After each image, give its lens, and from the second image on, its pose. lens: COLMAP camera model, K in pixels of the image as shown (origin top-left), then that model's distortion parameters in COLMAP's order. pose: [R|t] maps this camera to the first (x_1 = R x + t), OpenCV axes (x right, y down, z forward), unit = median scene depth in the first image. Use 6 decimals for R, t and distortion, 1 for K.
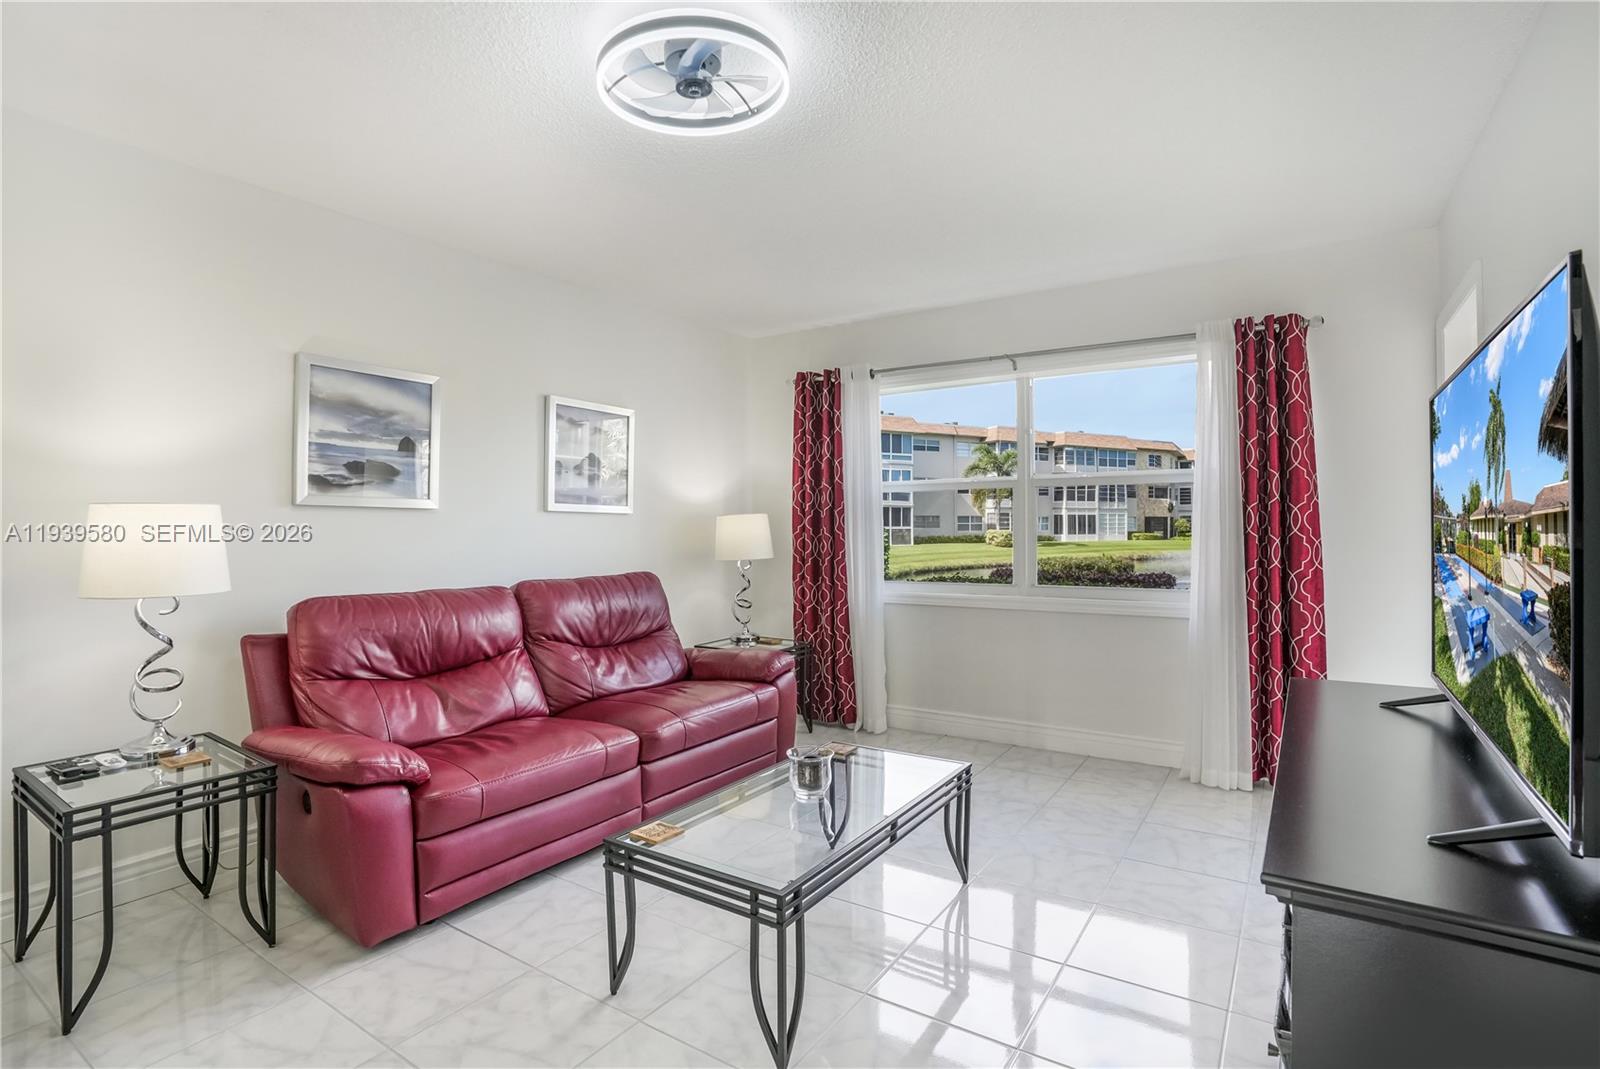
lens RADIAL K [[771.0, 0, 823.3], [0, 771.0, 529.3], [0, 0, 1]] dist [-0.027298, 0.009870]
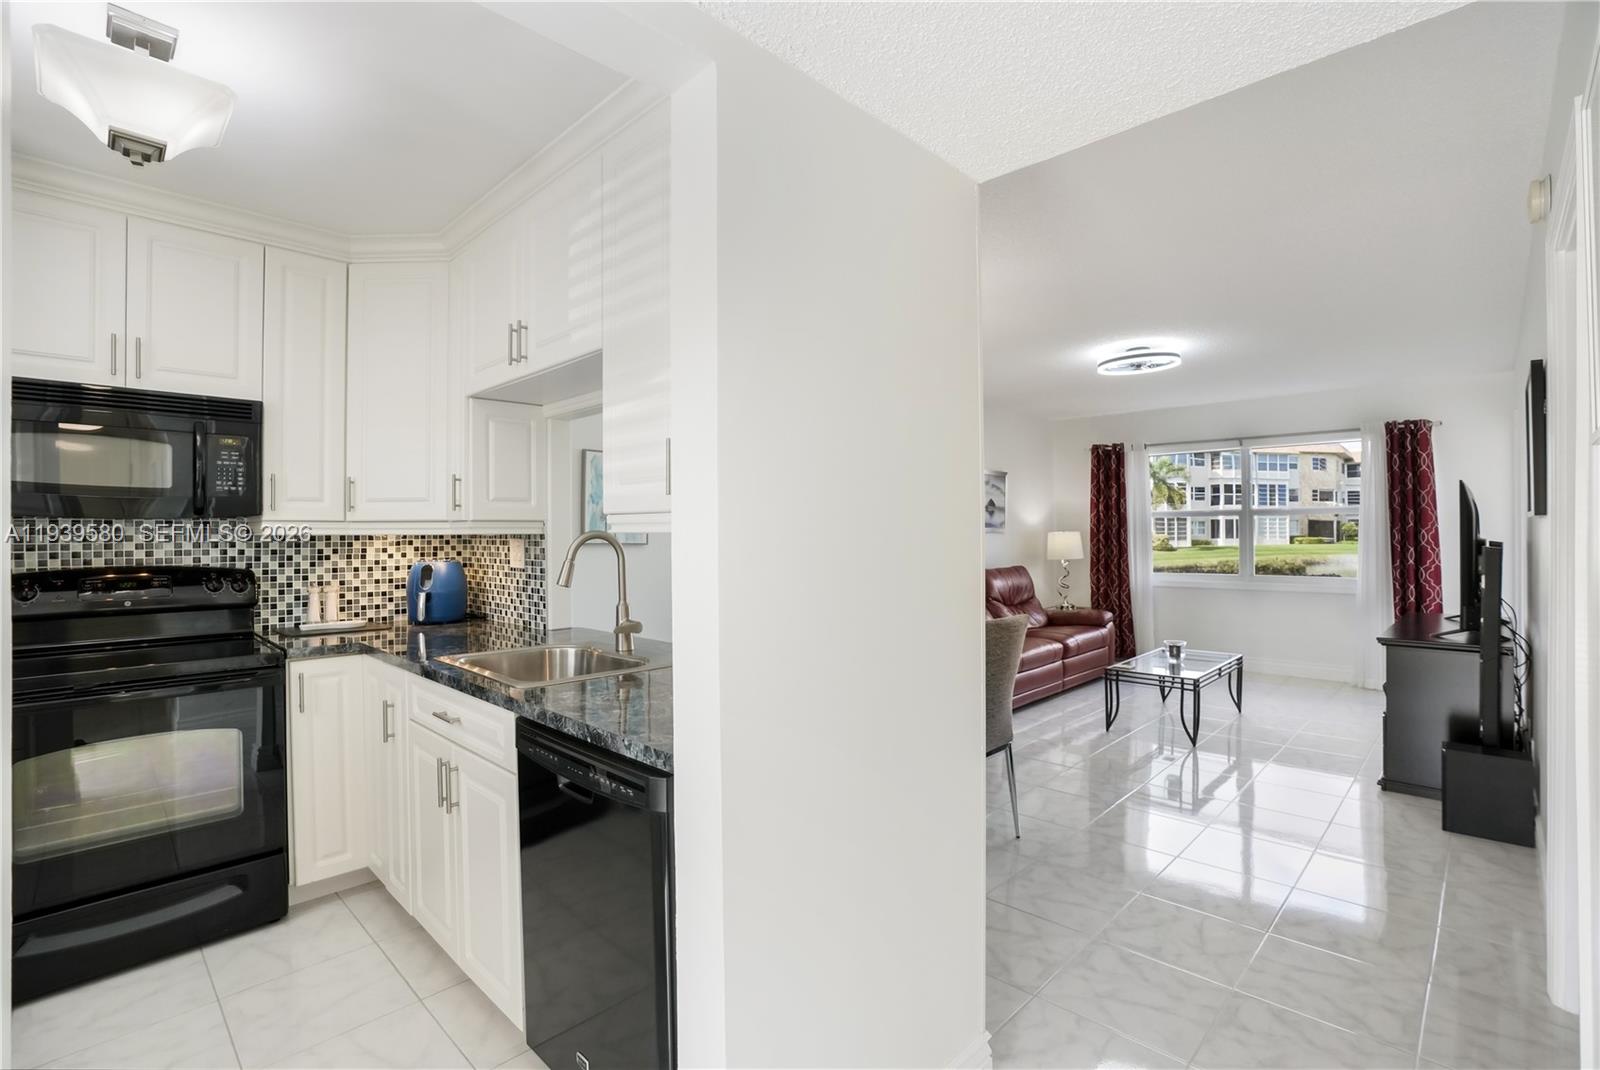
lens RADIAL K [[771.0, 0, 814.9], [0, 771.0, 527.5], [0, 0, 1]] dist [-0.027298, 0.009870]
pose [[0.984931, -0.002036, -0.172934, -0.339574], [0.000917, 0.999978, -0.006553, -0.018441], [0.172943, 0.006296, 0.984912, -0.715756]]
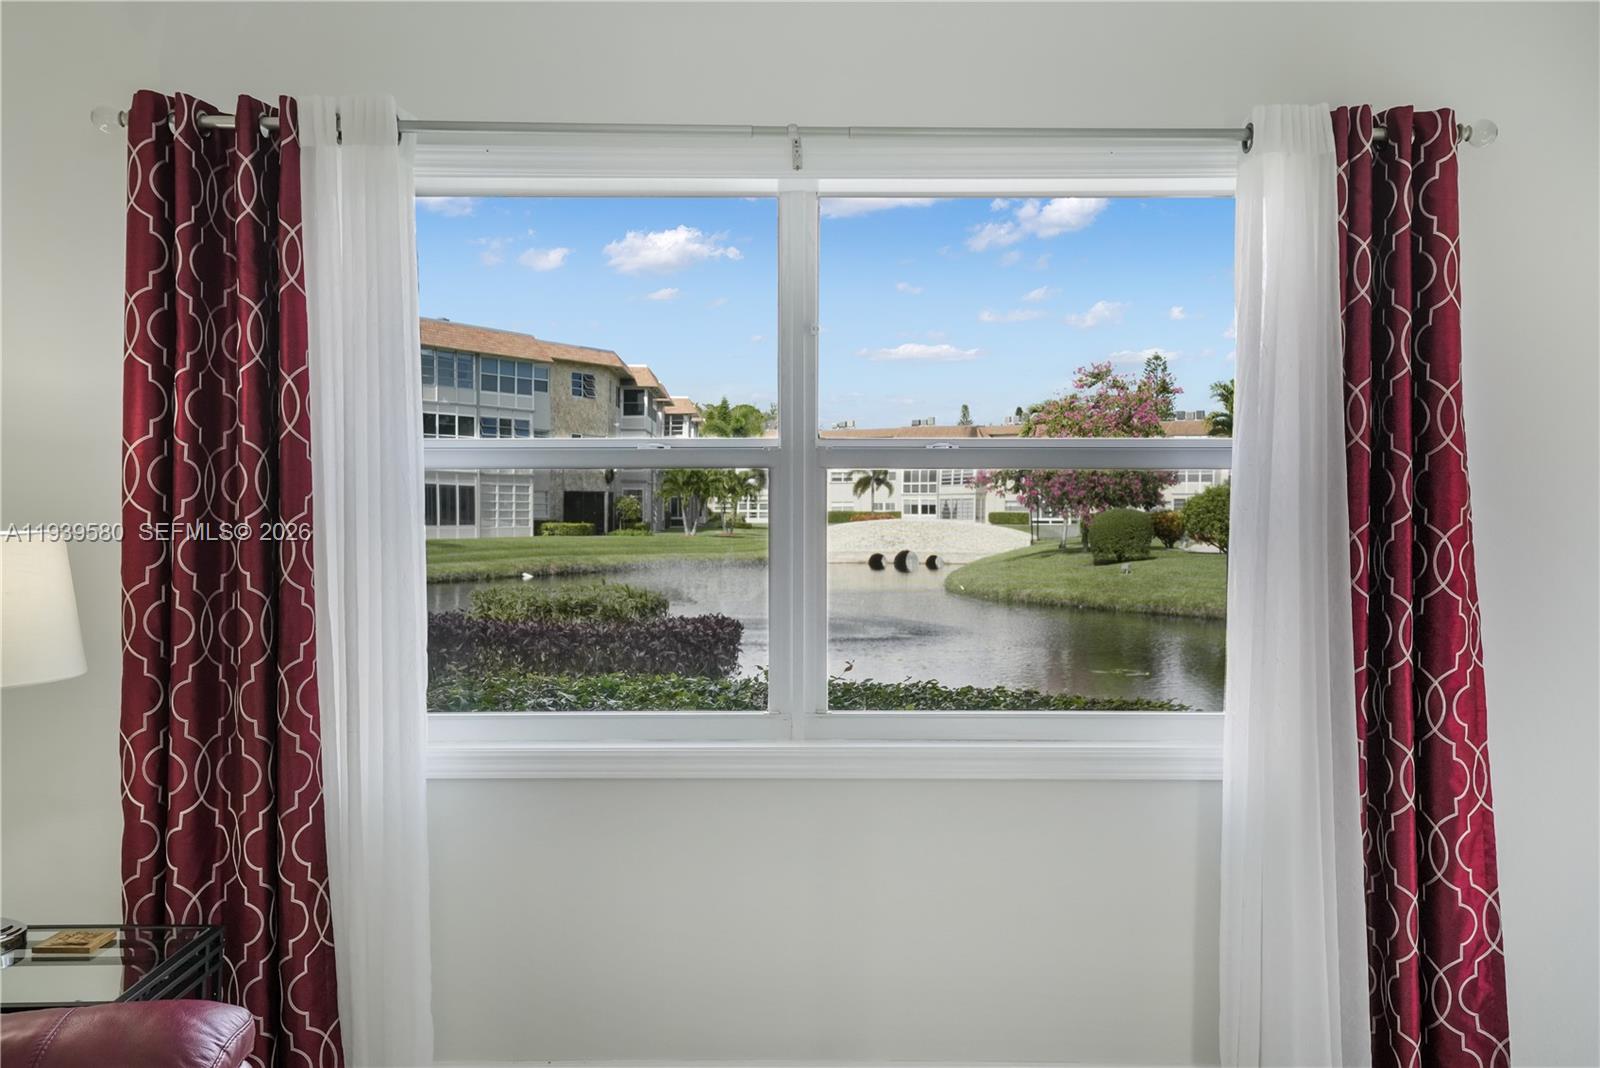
lens RADIAL K [[1545.0, 0, 797.4], [0, 1545.0, 525.7], [0, 0, 1]] dist [0.076031, 0.000000]
pose [[0.841014, 0.000925, 0.541013, -0.161701], [-0.006558, 0.999942, 0.008485, -0.029037], [-0.540974, -0.010684, 0.840972, 0.297862]]
